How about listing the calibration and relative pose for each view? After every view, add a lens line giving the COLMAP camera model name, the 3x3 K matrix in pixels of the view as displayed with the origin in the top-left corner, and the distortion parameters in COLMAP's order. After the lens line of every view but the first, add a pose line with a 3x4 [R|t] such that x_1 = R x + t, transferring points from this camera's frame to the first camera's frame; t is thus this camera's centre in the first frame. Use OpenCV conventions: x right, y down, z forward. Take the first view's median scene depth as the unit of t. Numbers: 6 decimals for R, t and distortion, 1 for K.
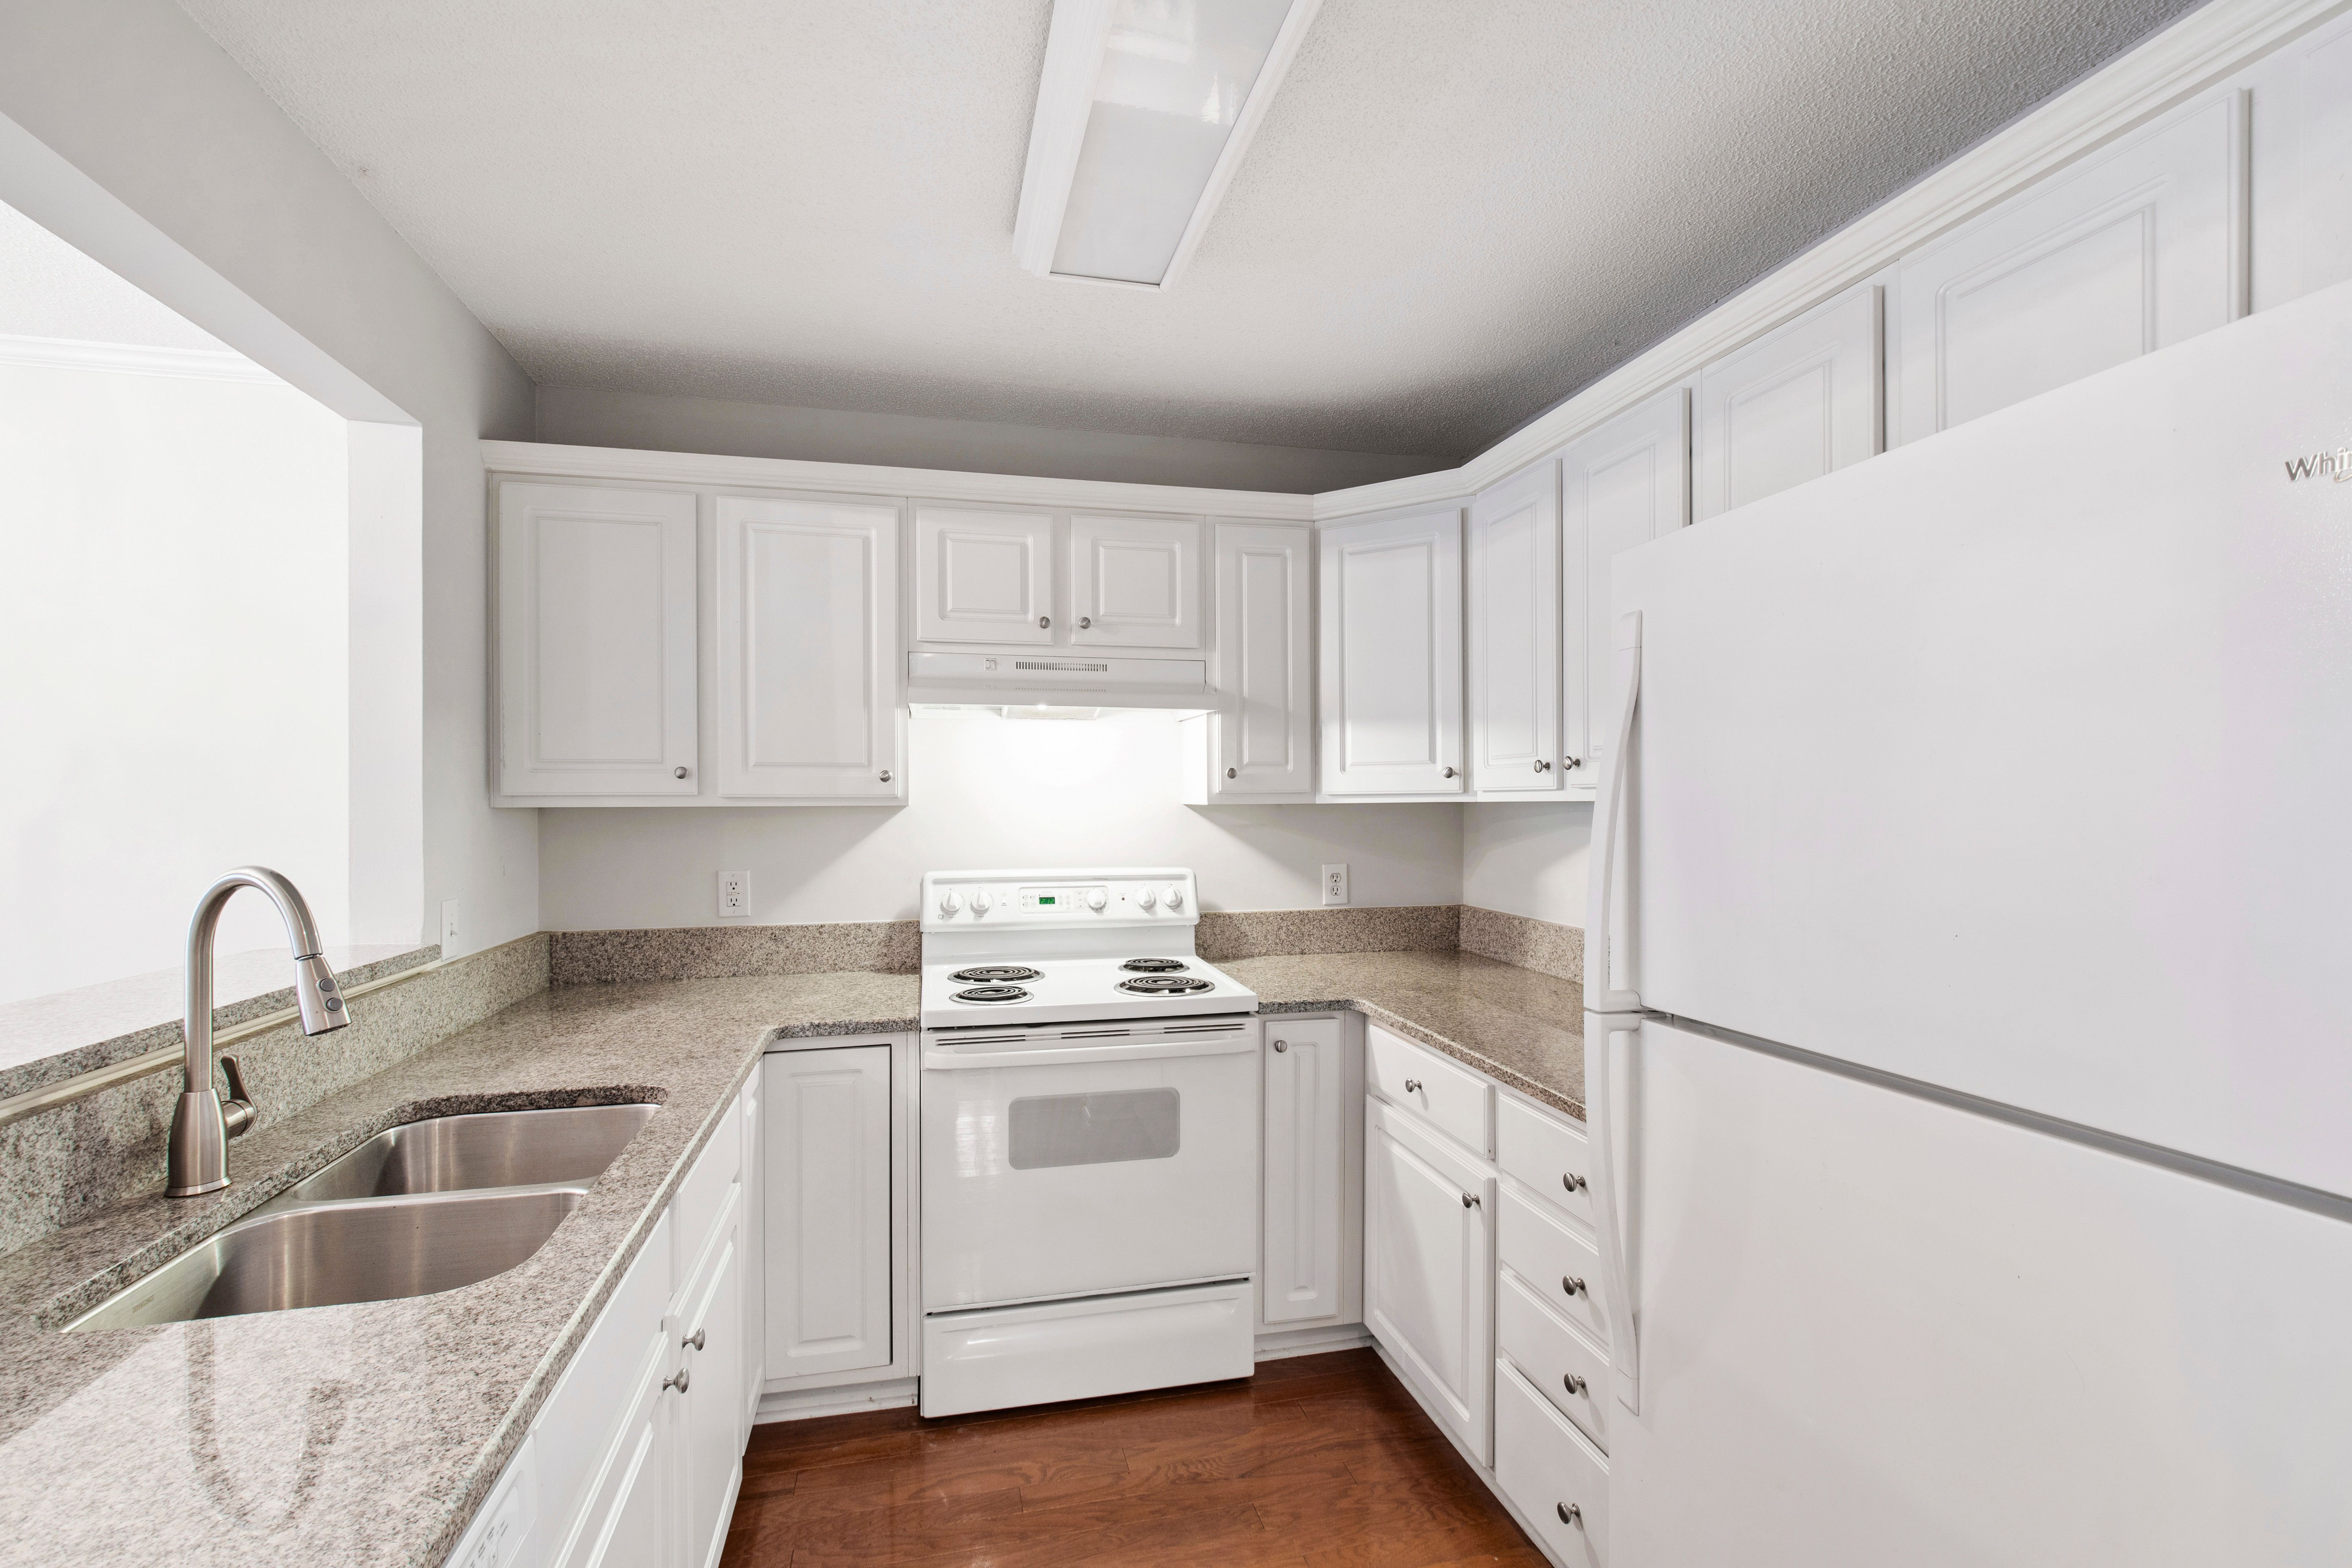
lens RADIAL K [[1037.4, 0, 1172.3], [0, 1037.4, 787.8], [0, 0, 1]] dist [-0.004097, 0.001198]
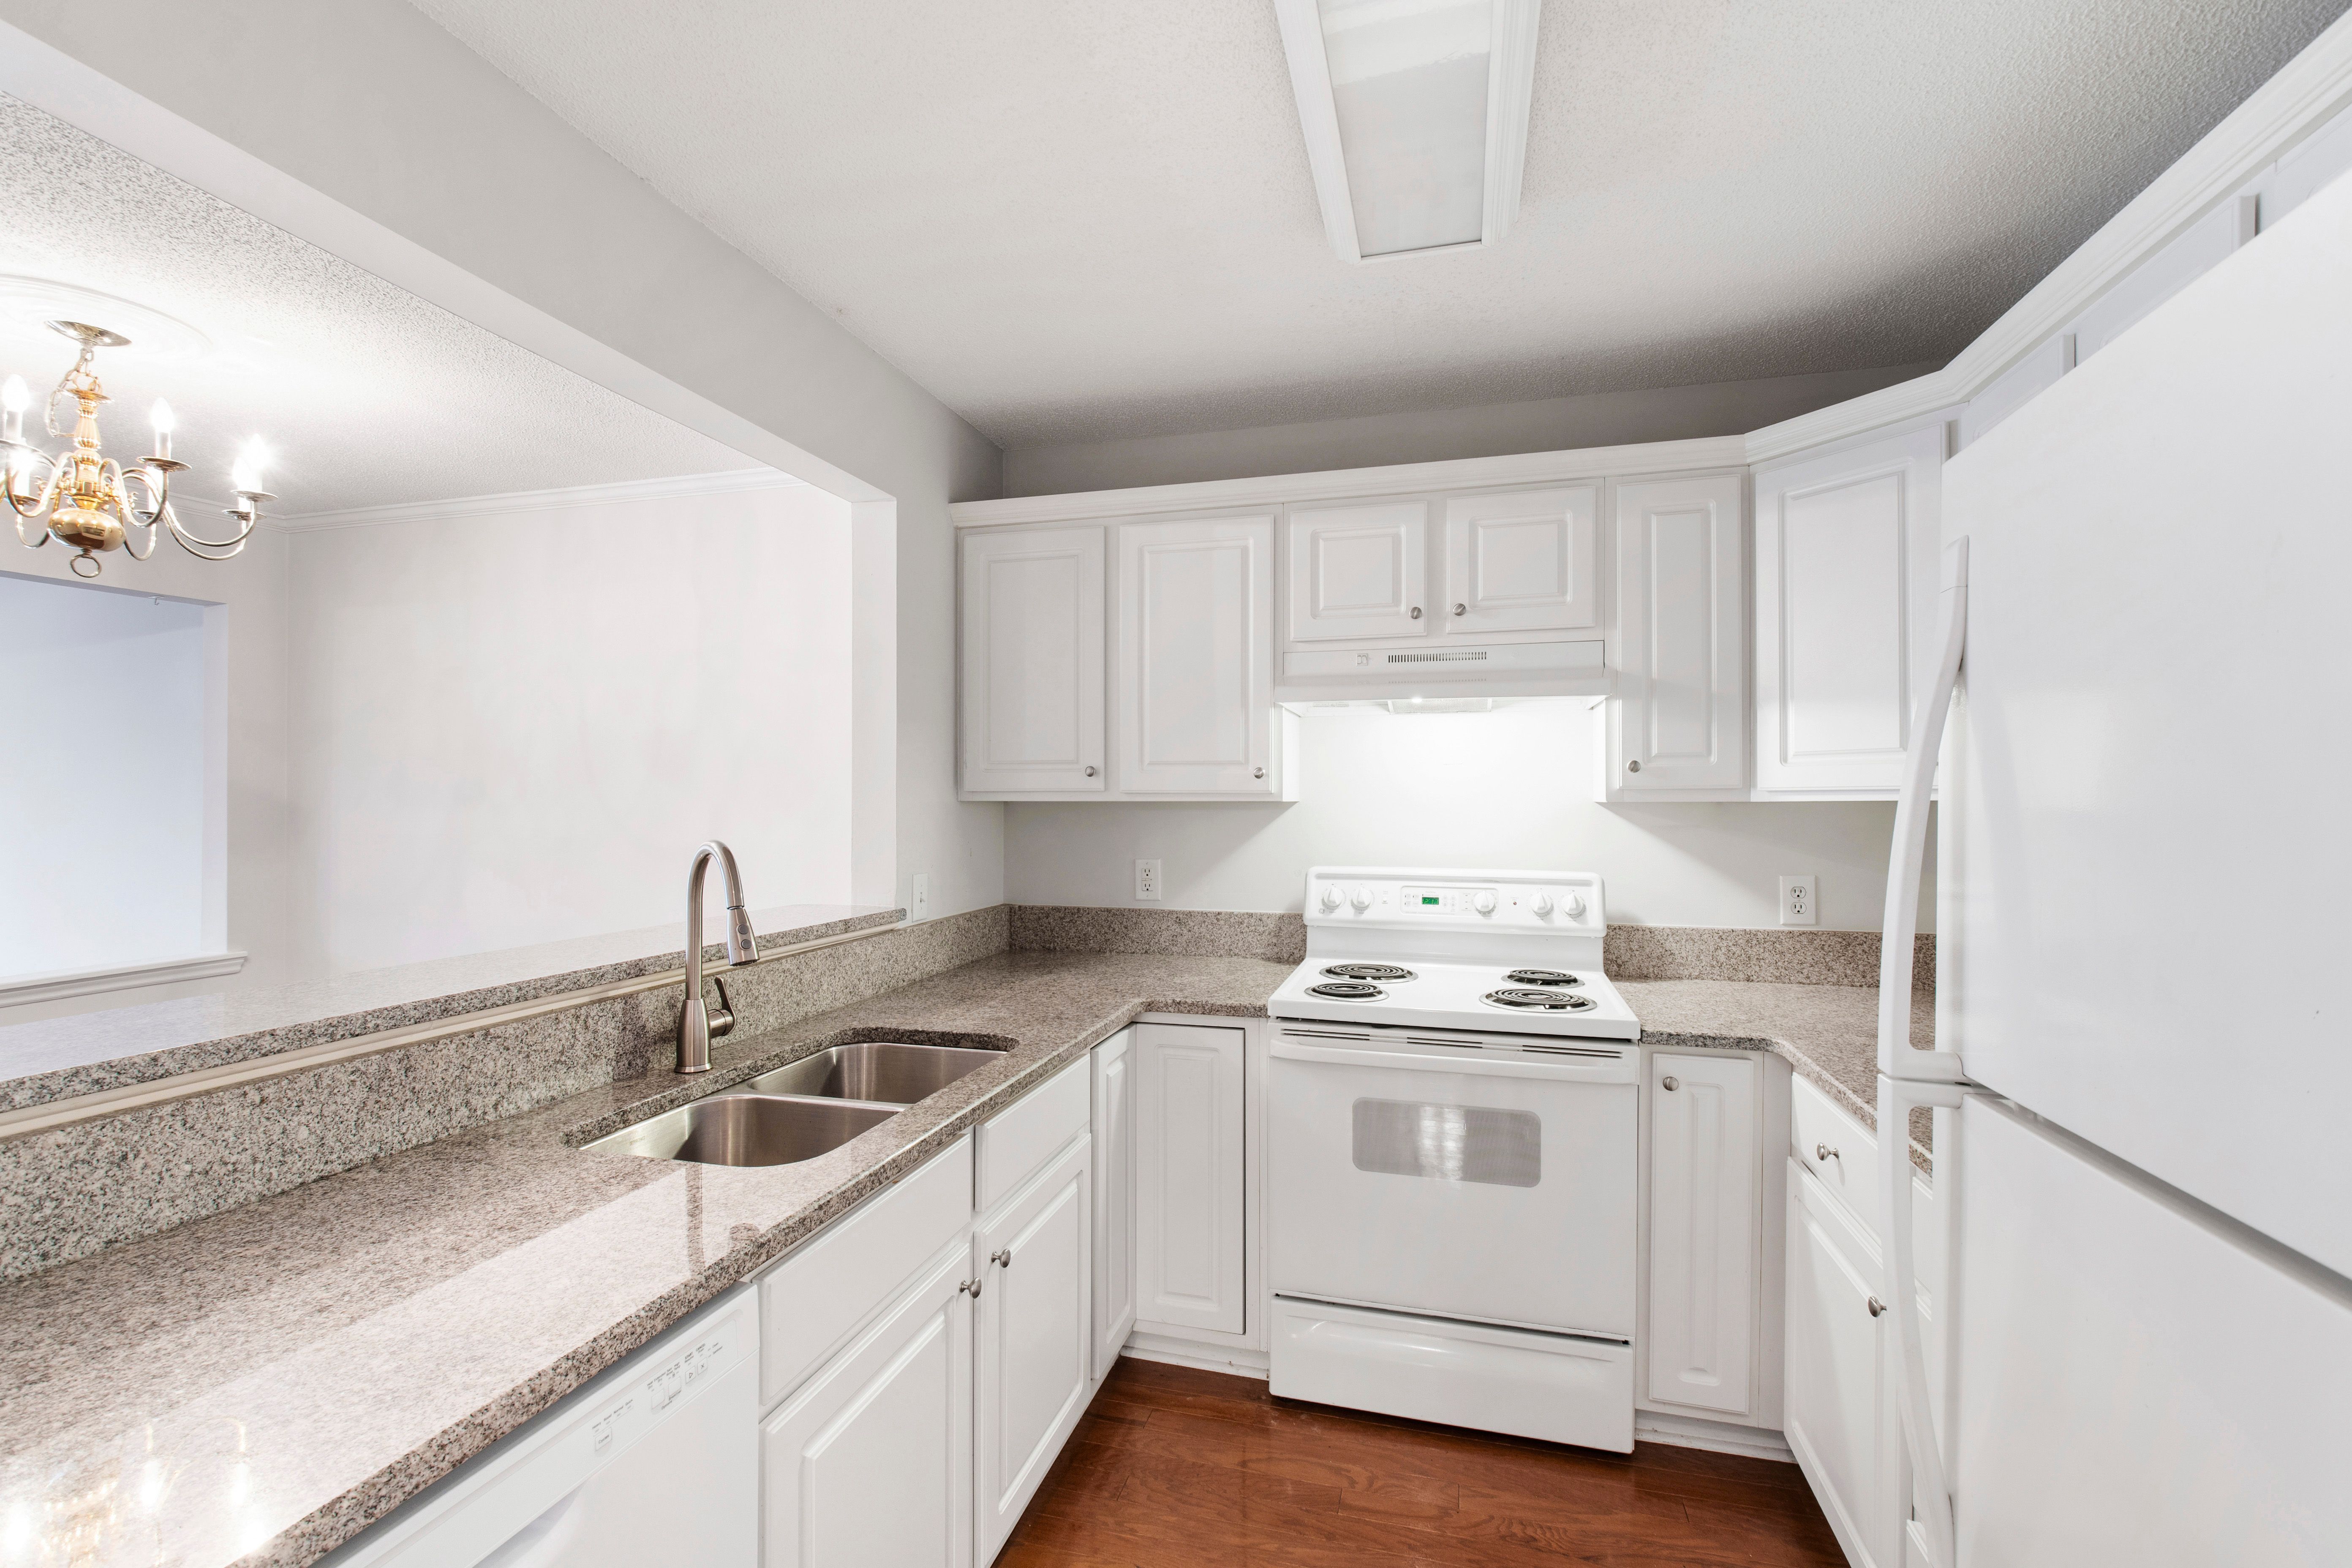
lens RADIAL K [[1037.4, 0, 1170.4], [0, 1037.4, 786.5], [0, 0, 1]] dist [-0.004097, 0.001198]
pose [[0.873031, -0.001108, -0.487663, 0.171126], [0.001163, 0.999999, -0.000190, 0.002877], [0.487663, -0.000401, 0.873032, 0.048301]]
